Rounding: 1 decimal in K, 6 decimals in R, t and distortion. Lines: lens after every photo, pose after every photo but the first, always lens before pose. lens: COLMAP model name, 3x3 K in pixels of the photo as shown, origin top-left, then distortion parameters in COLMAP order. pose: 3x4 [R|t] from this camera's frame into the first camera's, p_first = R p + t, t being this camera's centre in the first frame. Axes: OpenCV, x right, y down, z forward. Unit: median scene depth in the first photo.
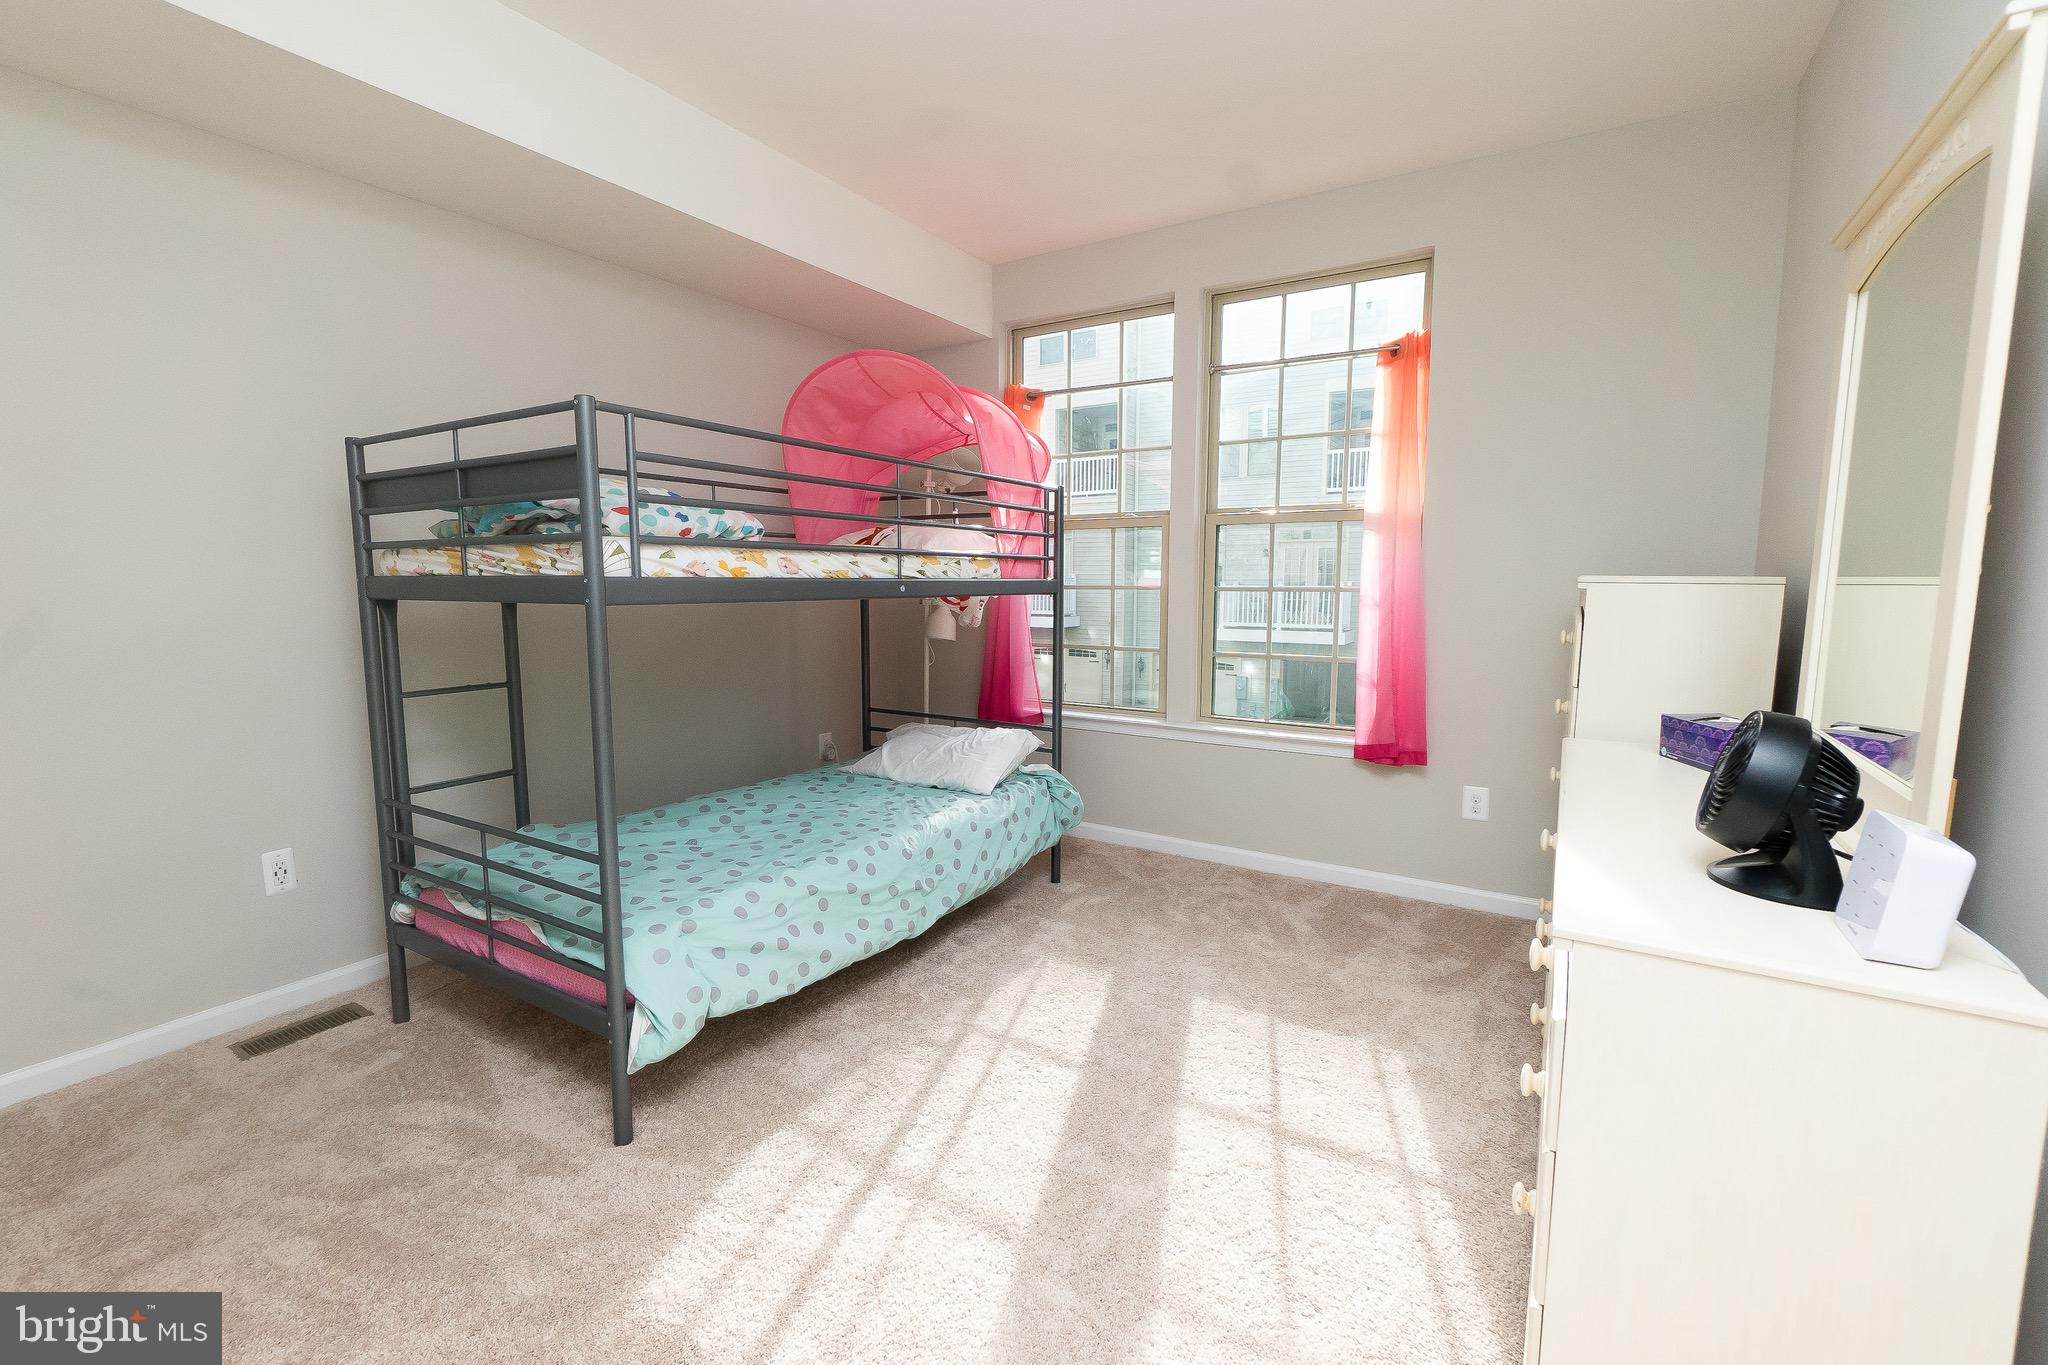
lens RADIAL K [[868.5, 0, 1024.0], [0, 868.5, 682.5], [0, 0, 1]] dist [0.000678, -0.005477]
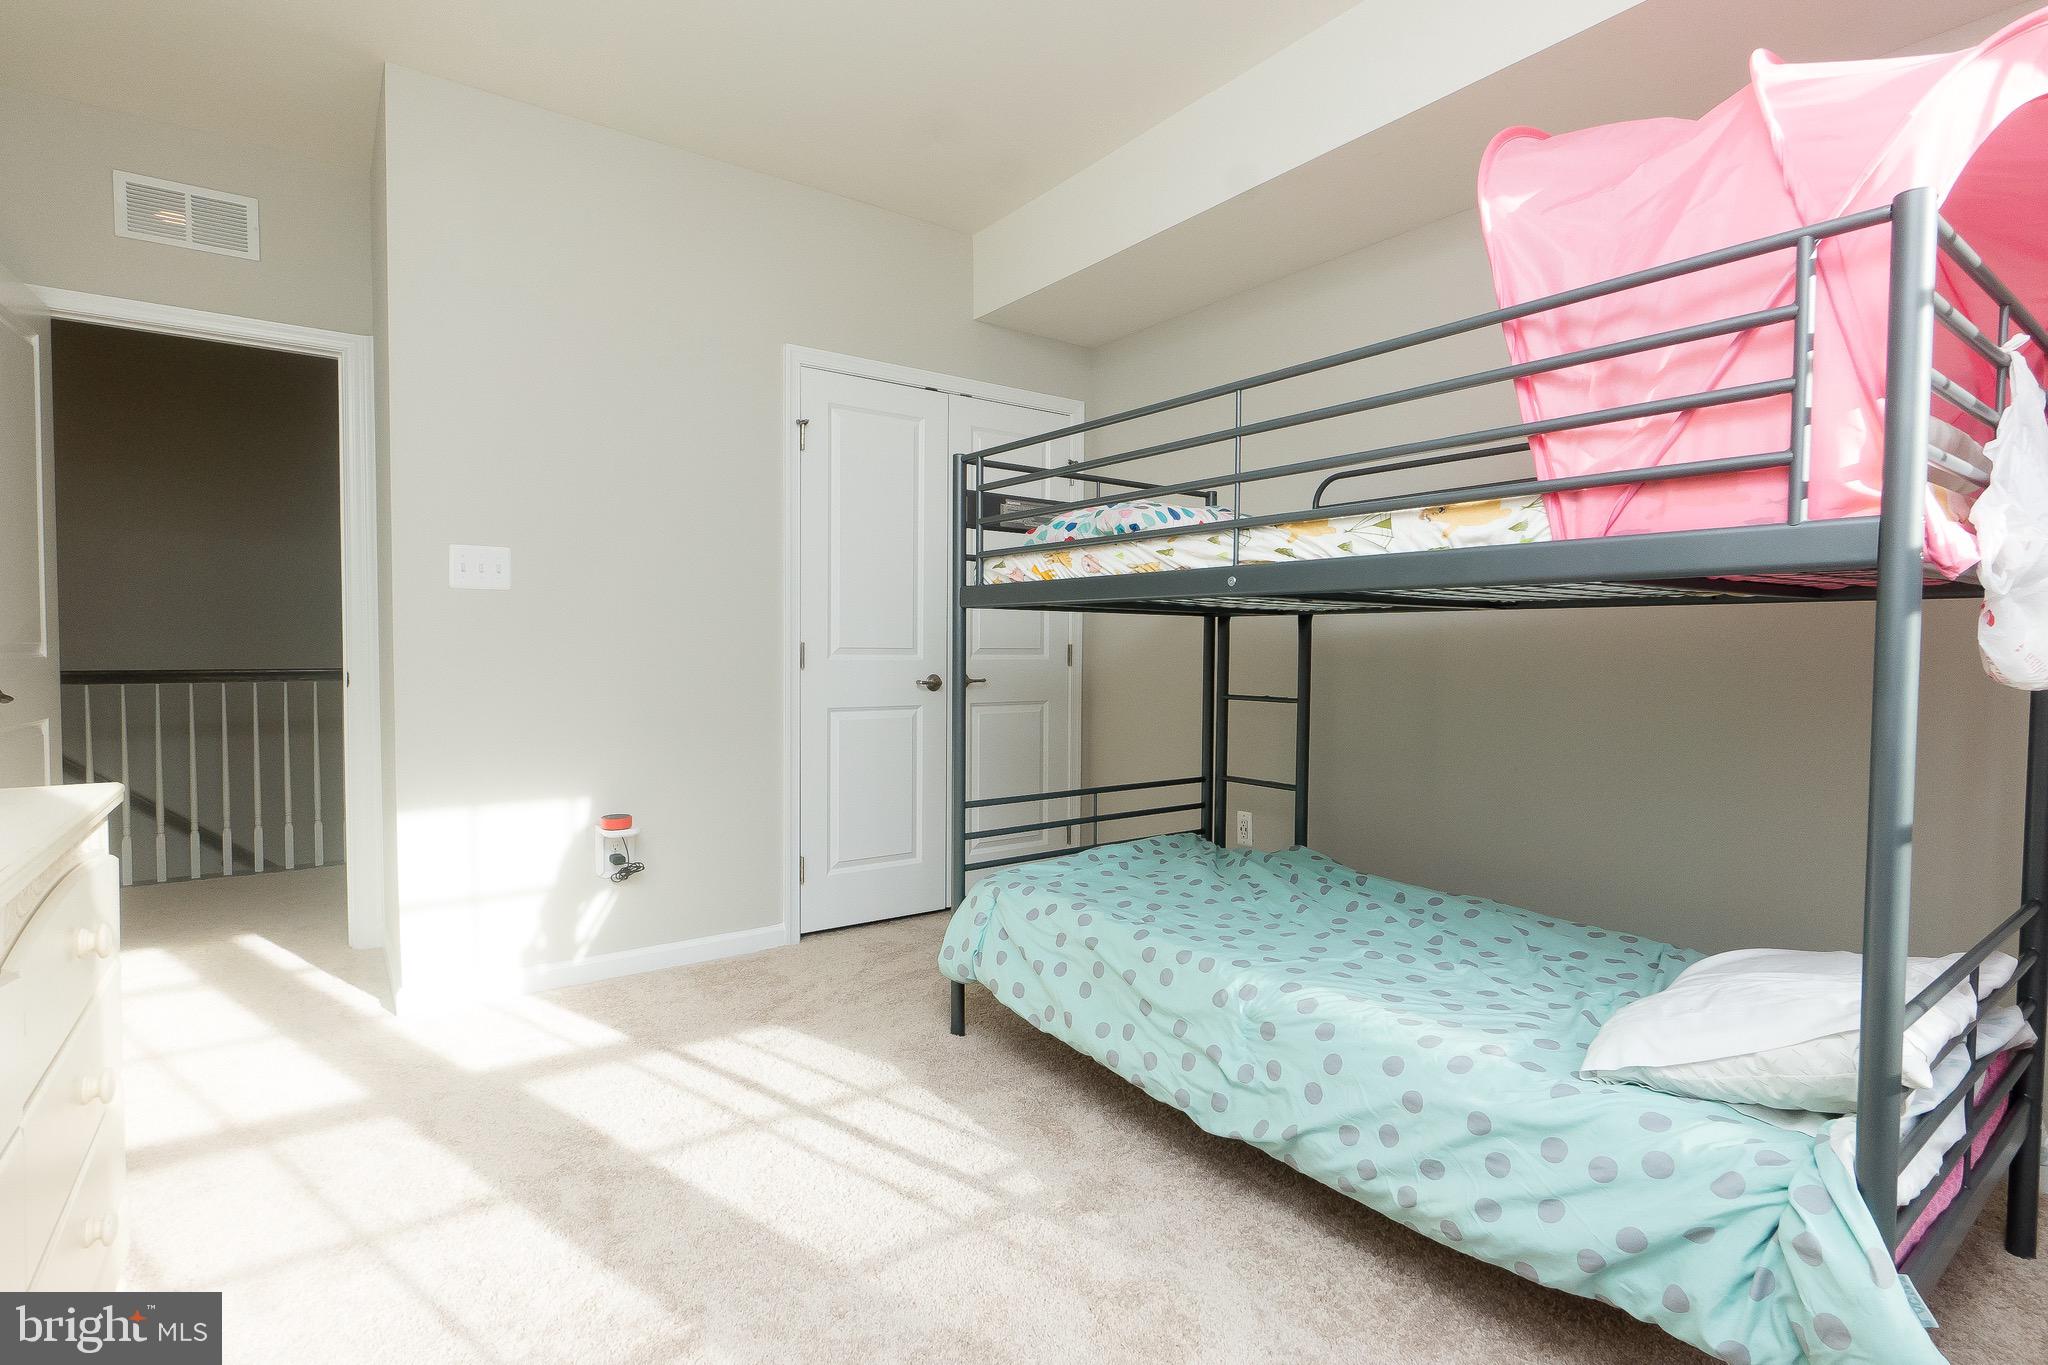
lens RADIAL K [[973.2, 0, 1024.0], [0, 973.2, 682.5], [0, 0, 1]] dist [-0.021220, 0.000033]
pose [[-0.376886, 0.030502, -0.925757, 0.607982], [-0.115852, 0.990057, 0.079785, -0.075883], [0.918986, 0.137321, -0.369605, 1.172962]]
